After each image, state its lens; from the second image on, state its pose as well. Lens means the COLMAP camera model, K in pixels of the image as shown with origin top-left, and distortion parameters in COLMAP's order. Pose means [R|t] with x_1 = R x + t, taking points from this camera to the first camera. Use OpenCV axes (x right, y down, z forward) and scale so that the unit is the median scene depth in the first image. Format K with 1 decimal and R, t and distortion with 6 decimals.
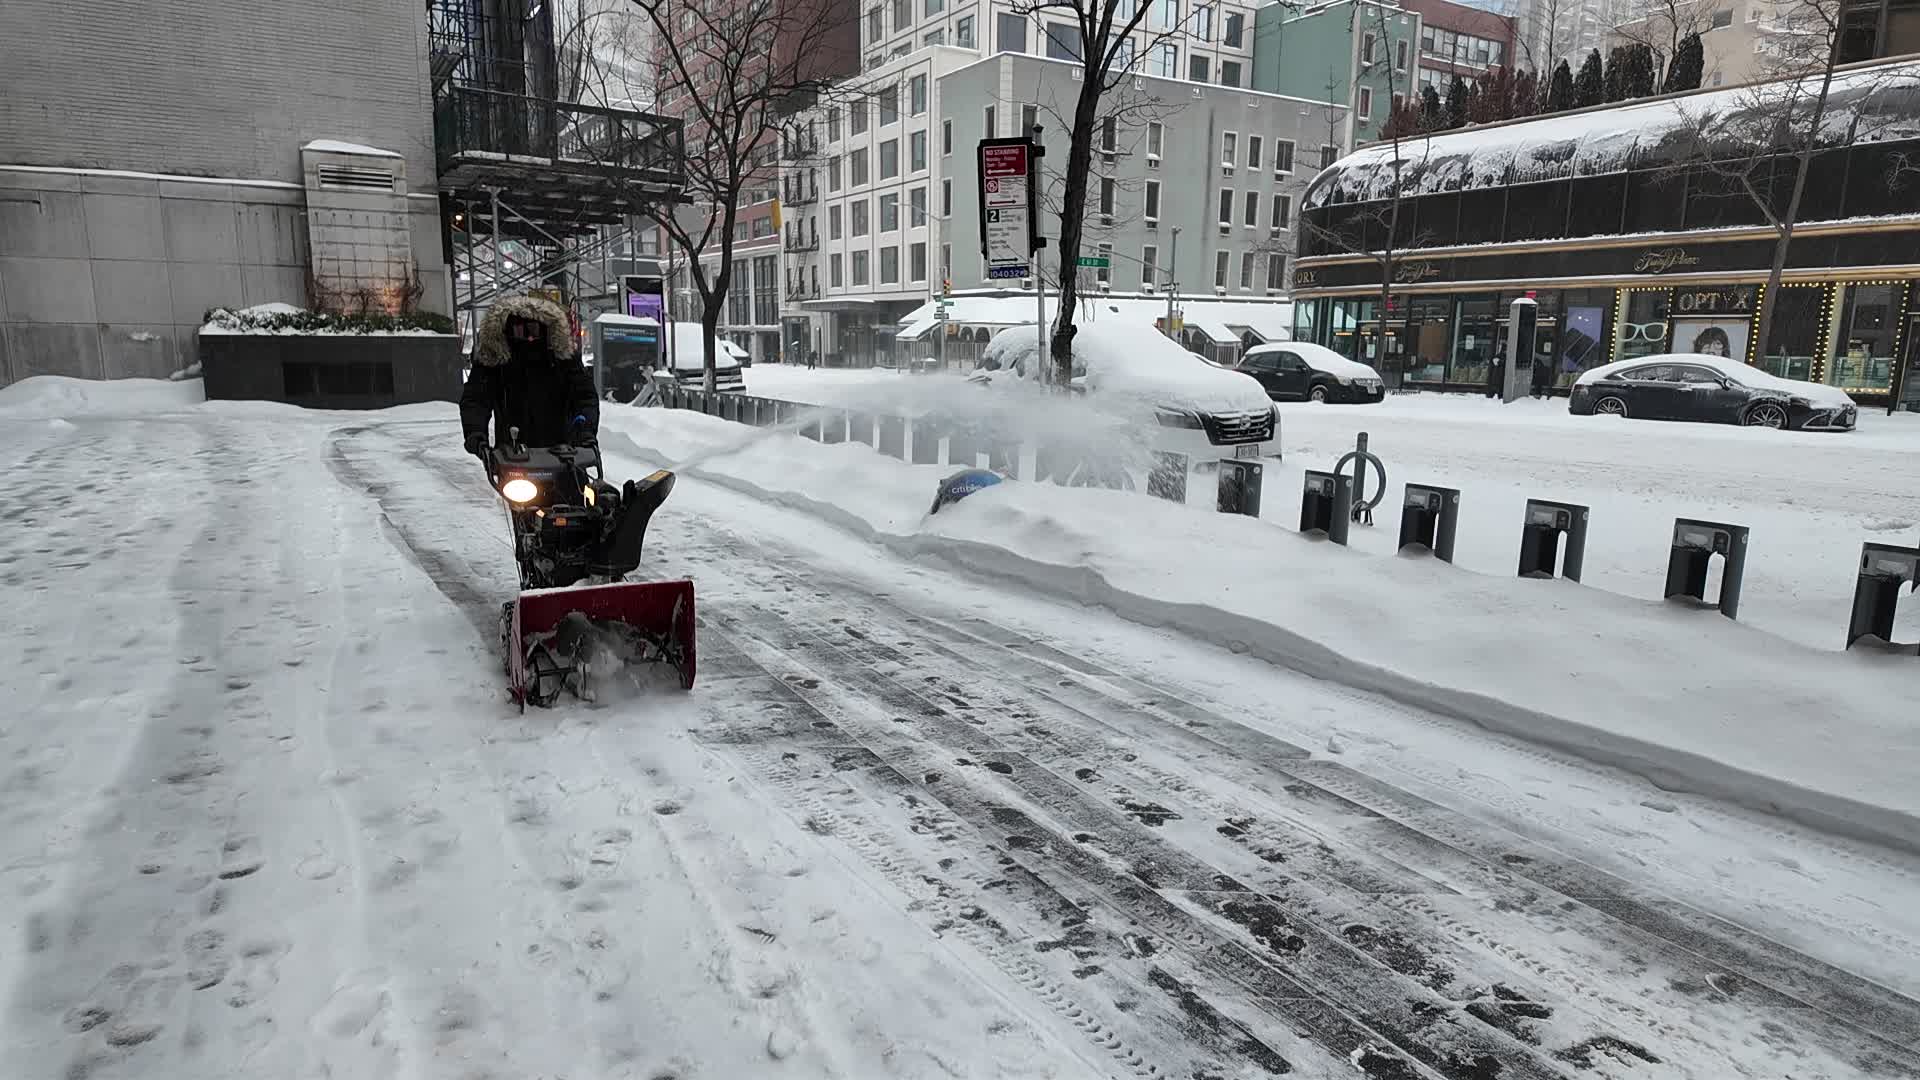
lens RADIAL K [[1158.5, 0, 959.9], [0, 1158.5, 559.1], [0, 0, 1]] dist [0.025297, -0.000173]
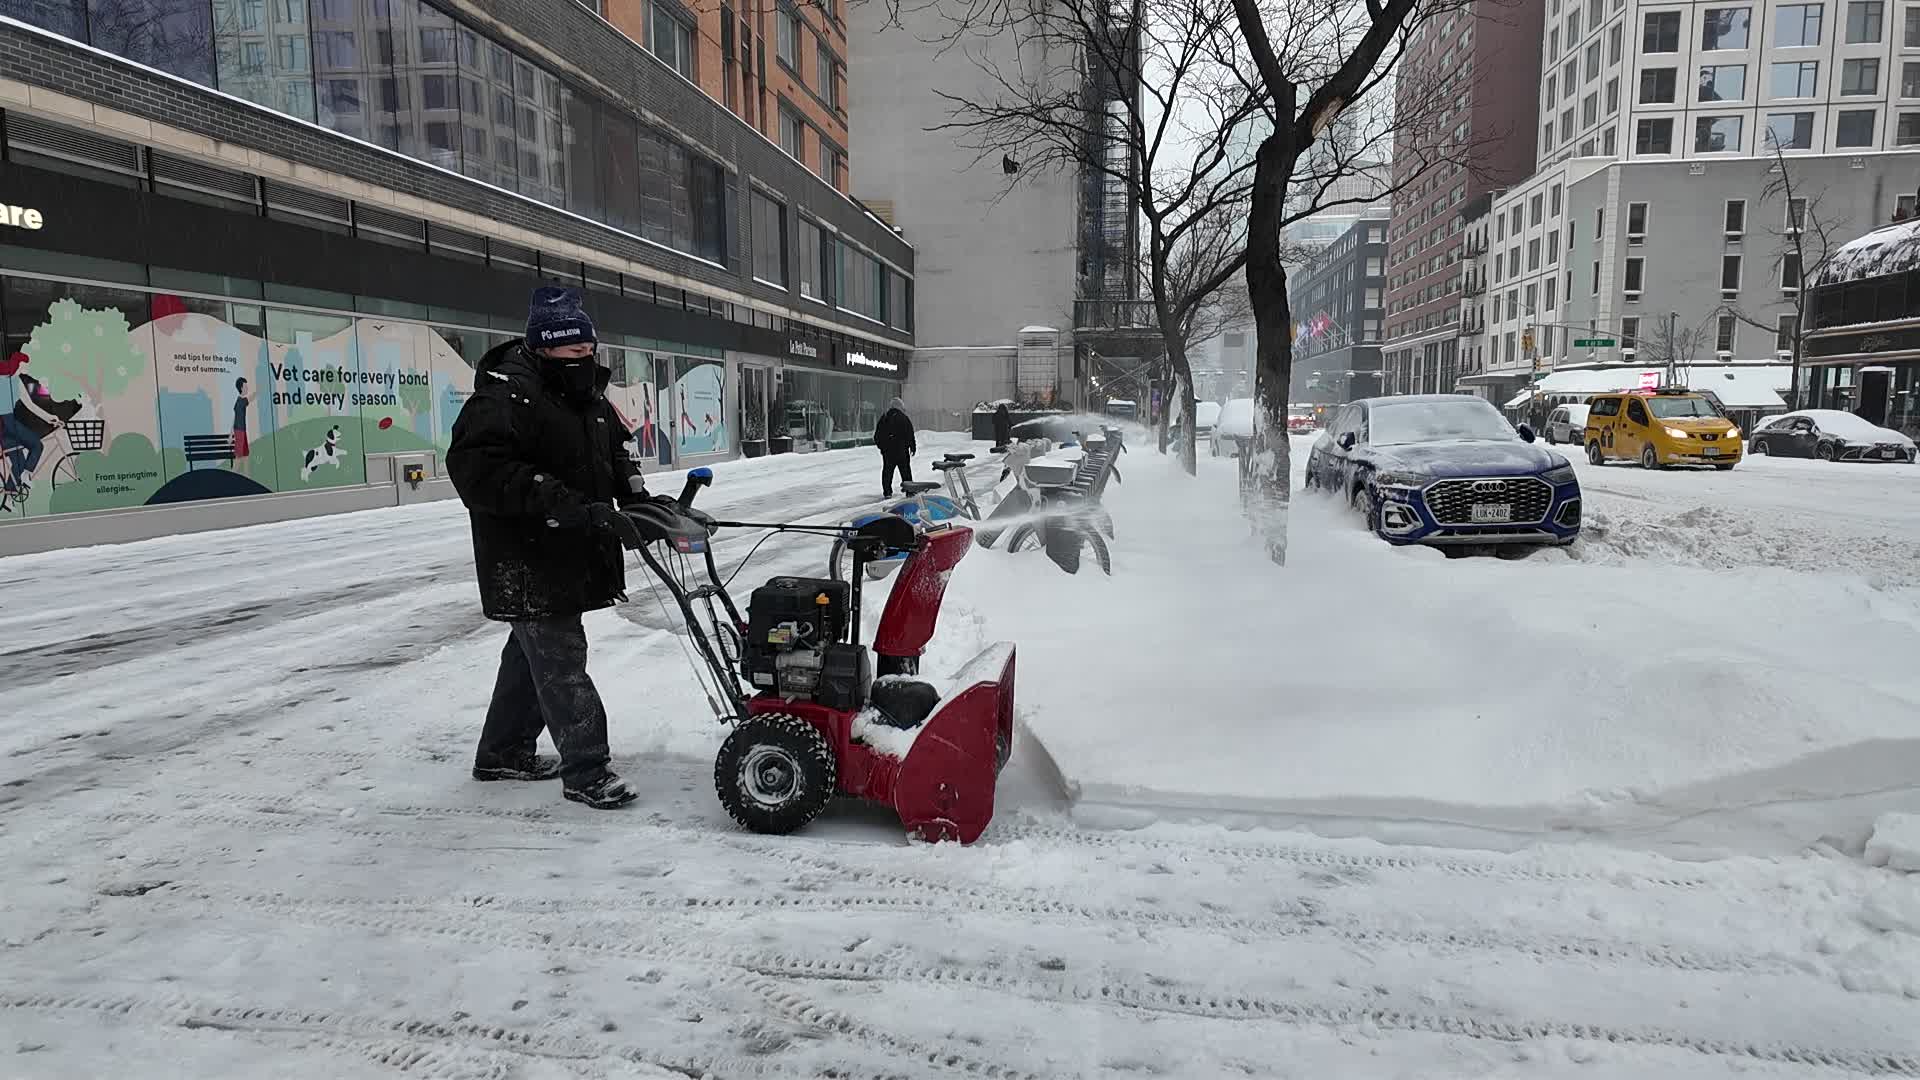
lens RADIAL K [[1158.5, 0, 959.9], [0, 1158.5, 559.1], [0, 0, 1]] dist [0.025297, -0.000173]
pose [[0.777737, 0.064745, -0.625246, 0.267226], [-0.103810, 0.994253, -0.026173, 0.054160], [0.619958, 0.085262, 0.779989, -0.268050]]
